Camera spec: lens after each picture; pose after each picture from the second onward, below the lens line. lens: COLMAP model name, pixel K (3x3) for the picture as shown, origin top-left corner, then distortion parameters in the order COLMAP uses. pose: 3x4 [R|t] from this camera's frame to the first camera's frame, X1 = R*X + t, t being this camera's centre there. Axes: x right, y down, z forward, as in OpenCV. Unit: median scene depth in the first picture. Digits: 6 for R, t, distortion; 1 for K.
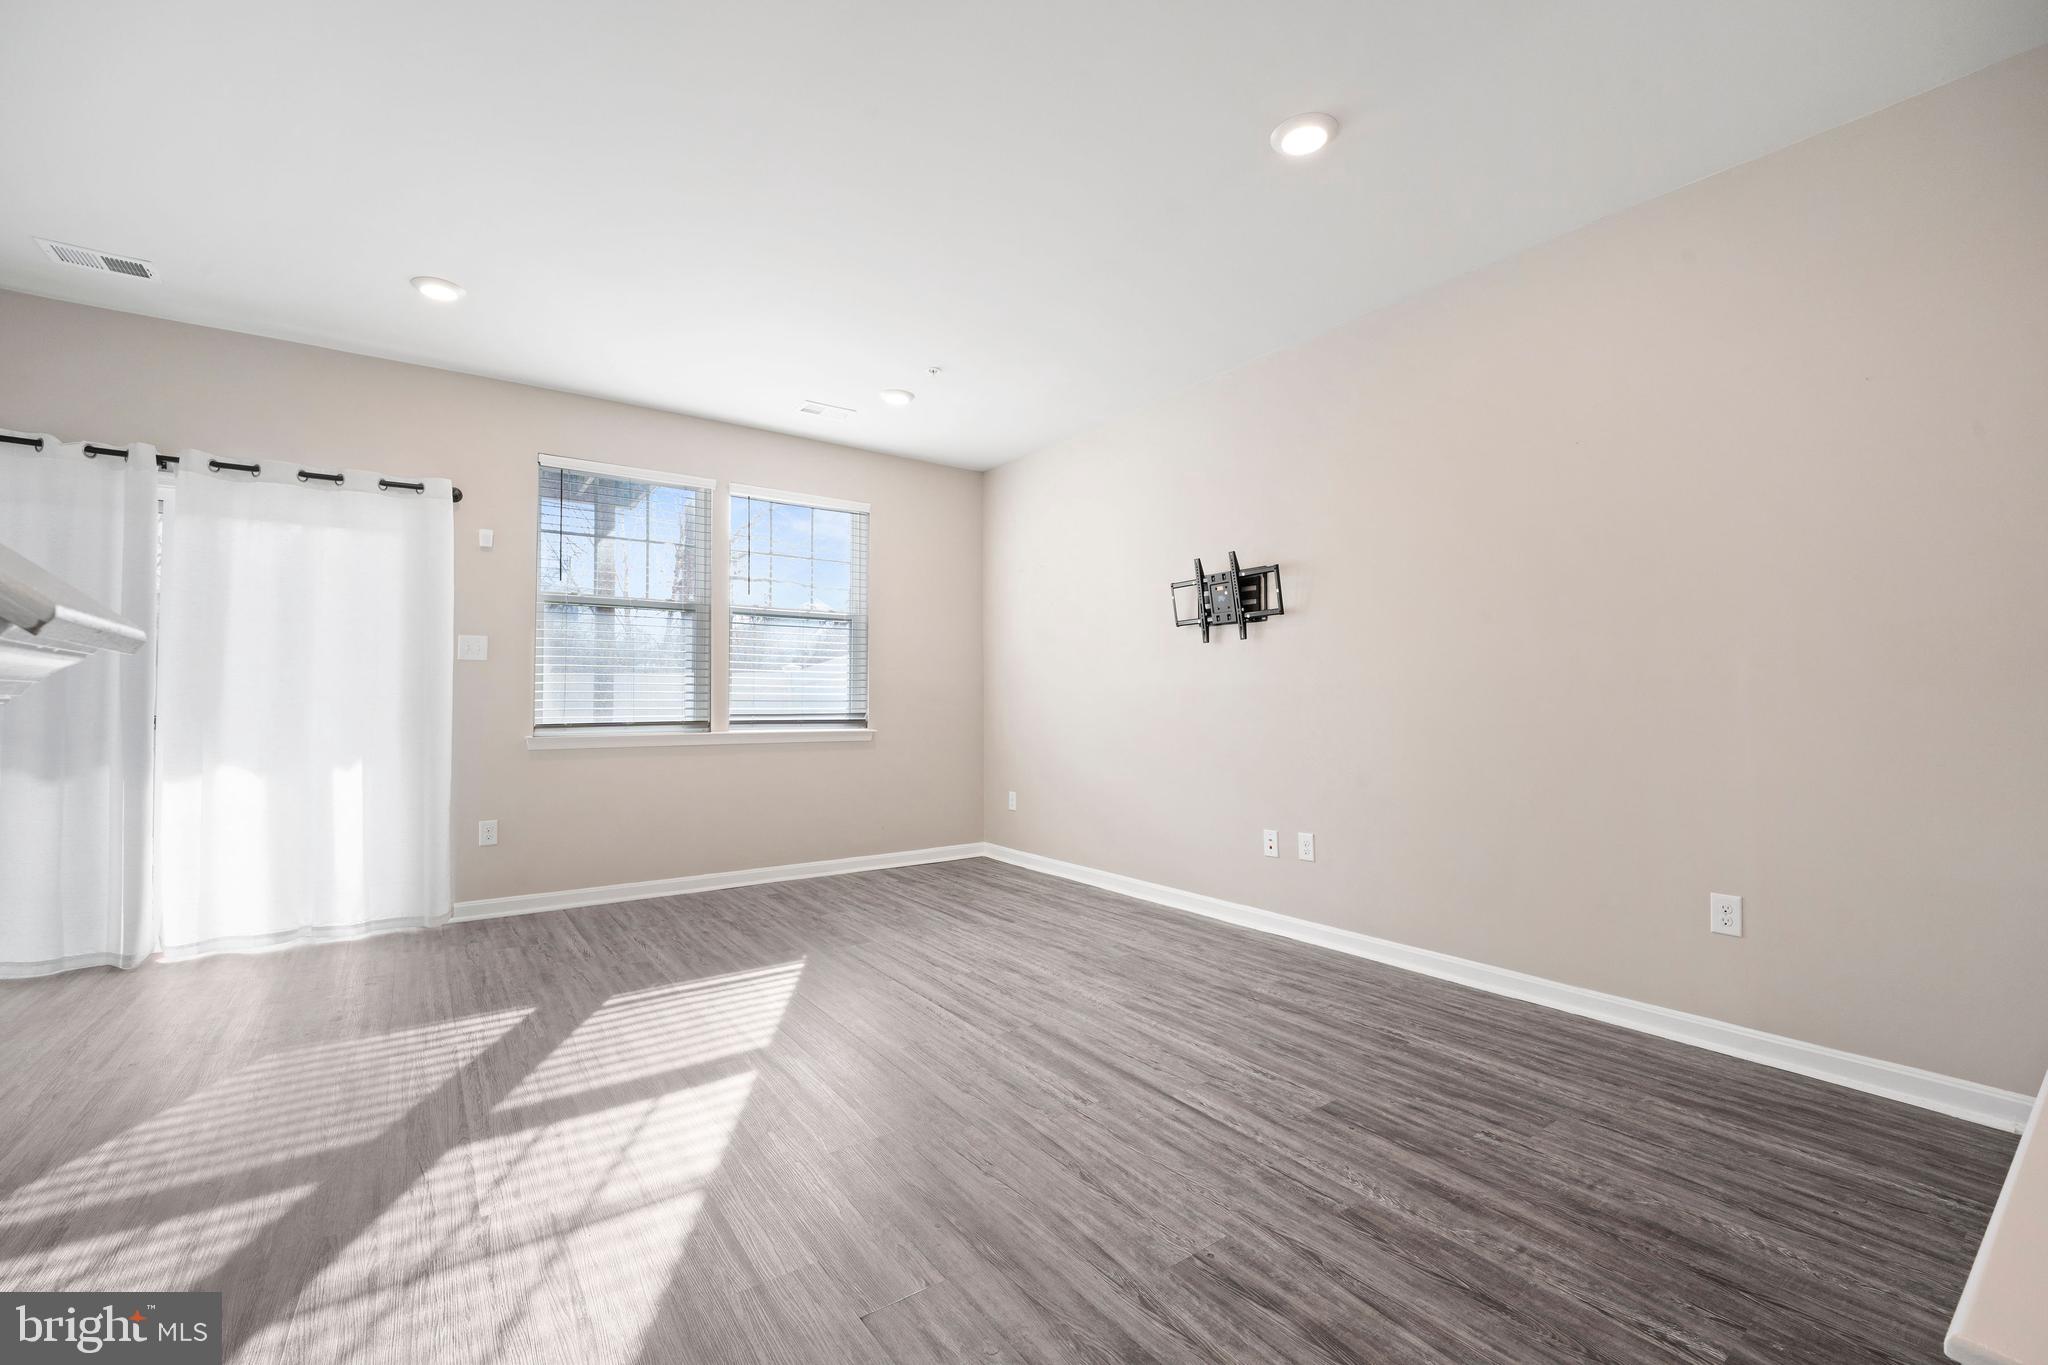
lens RADIAL K [[856.0, 0, 1031.0], [0, 856.0, 715.8], [0, 0, 1]] dist [0.001455, -0.000331]
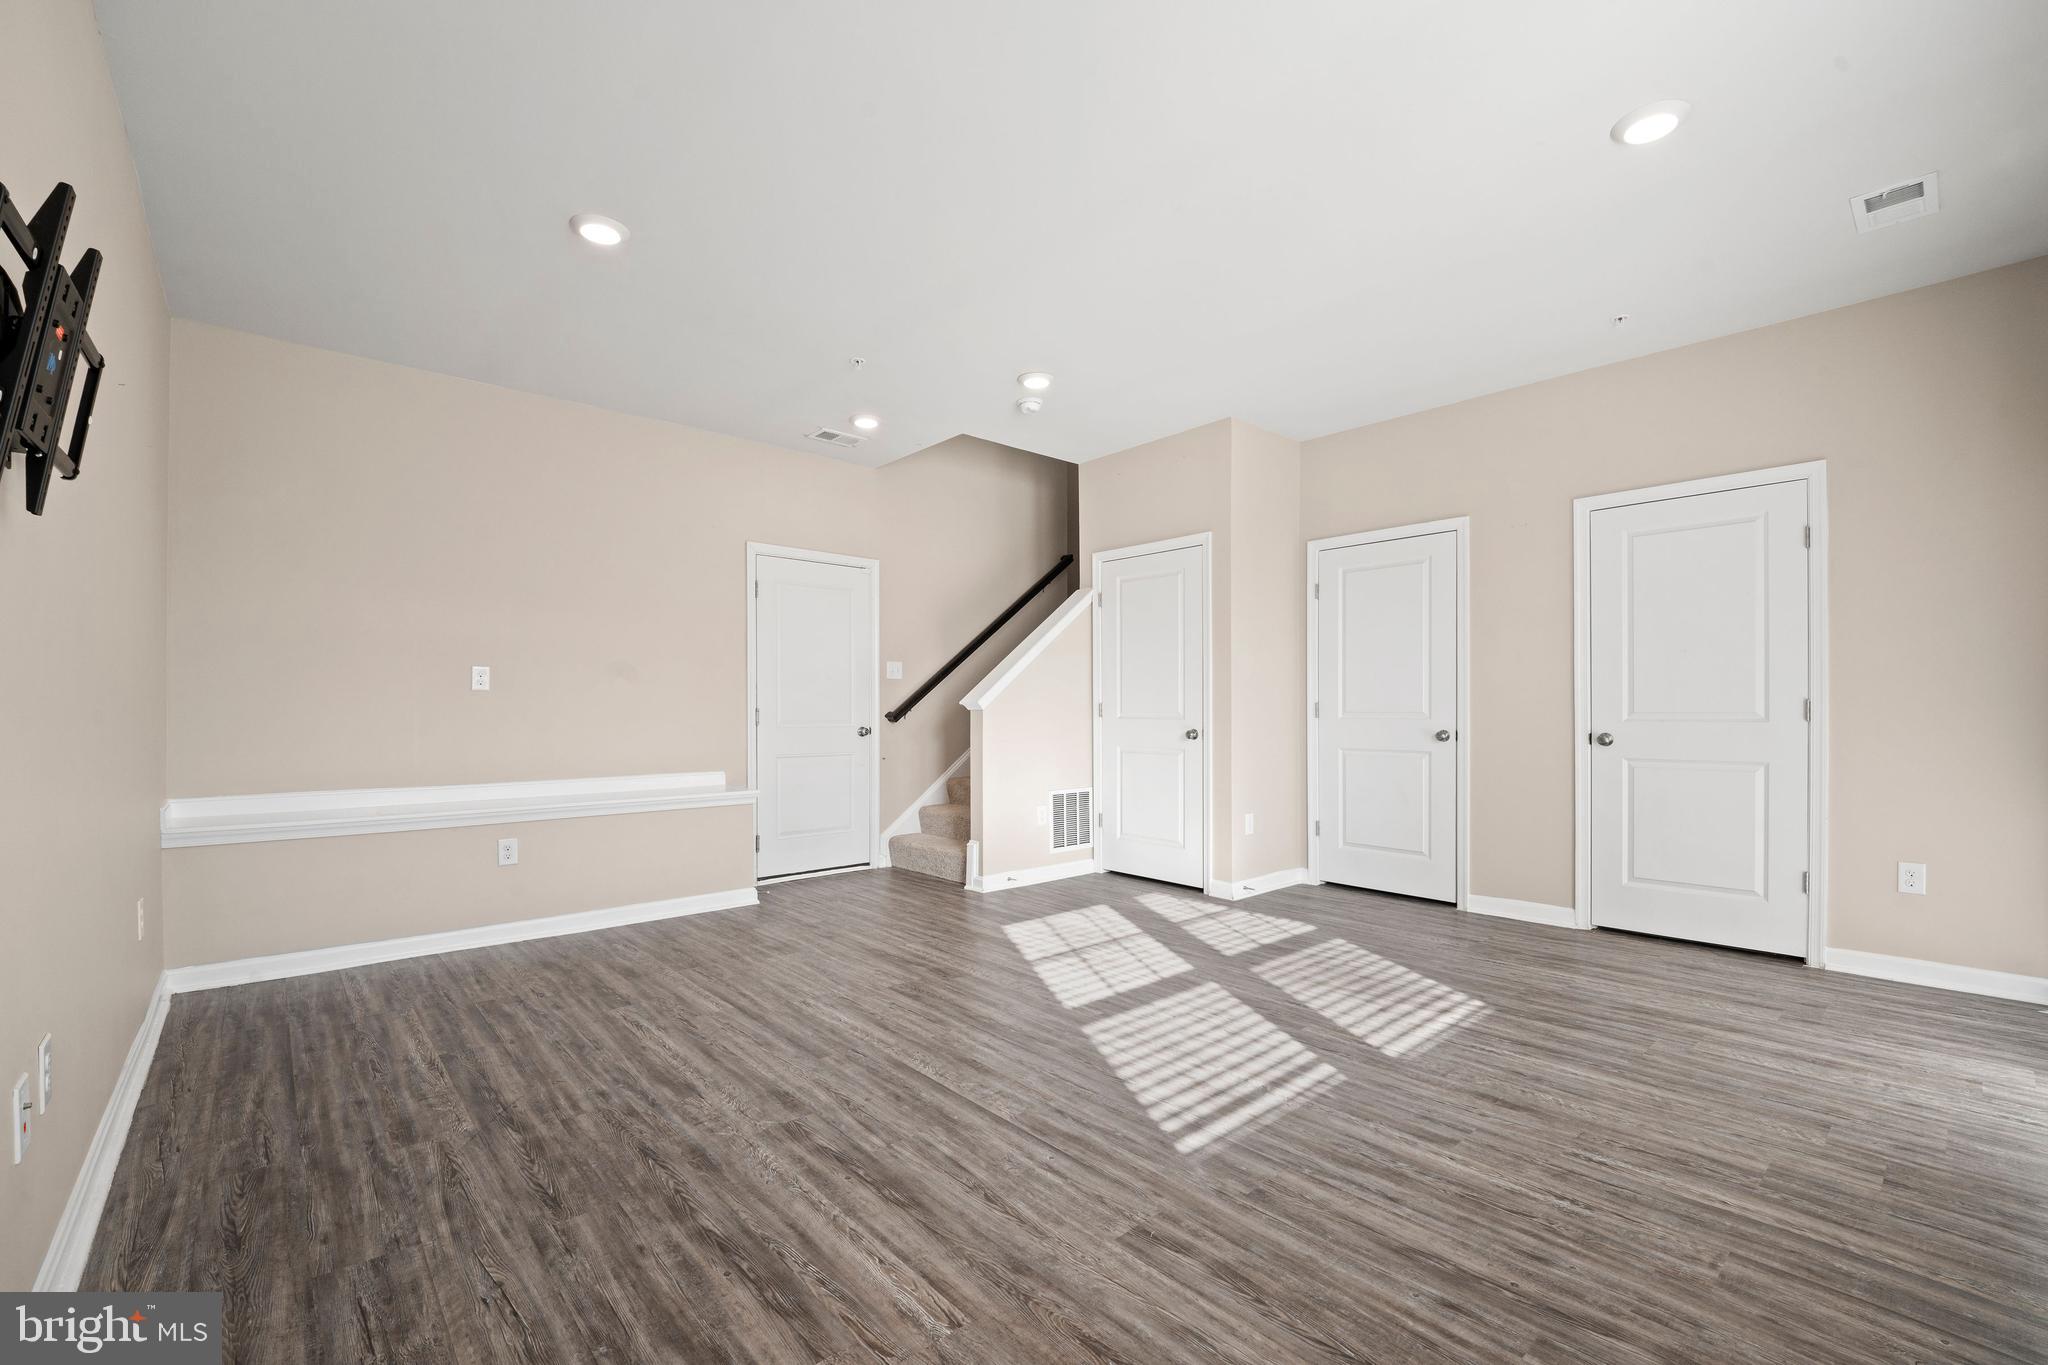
lens RADIAL K [[856.0, 0, 1031.0], [0, 856.0, 715.8], [0, 0, 1]] dist [0.001455, -0.000331]
pose [[-0.994785, 0.002457, -0.101963, -0.136701], [-0.000229, 0.999653, 0.026322, -0.035014], [0.101992, 0.026208, -0.994440, 2.044215]]
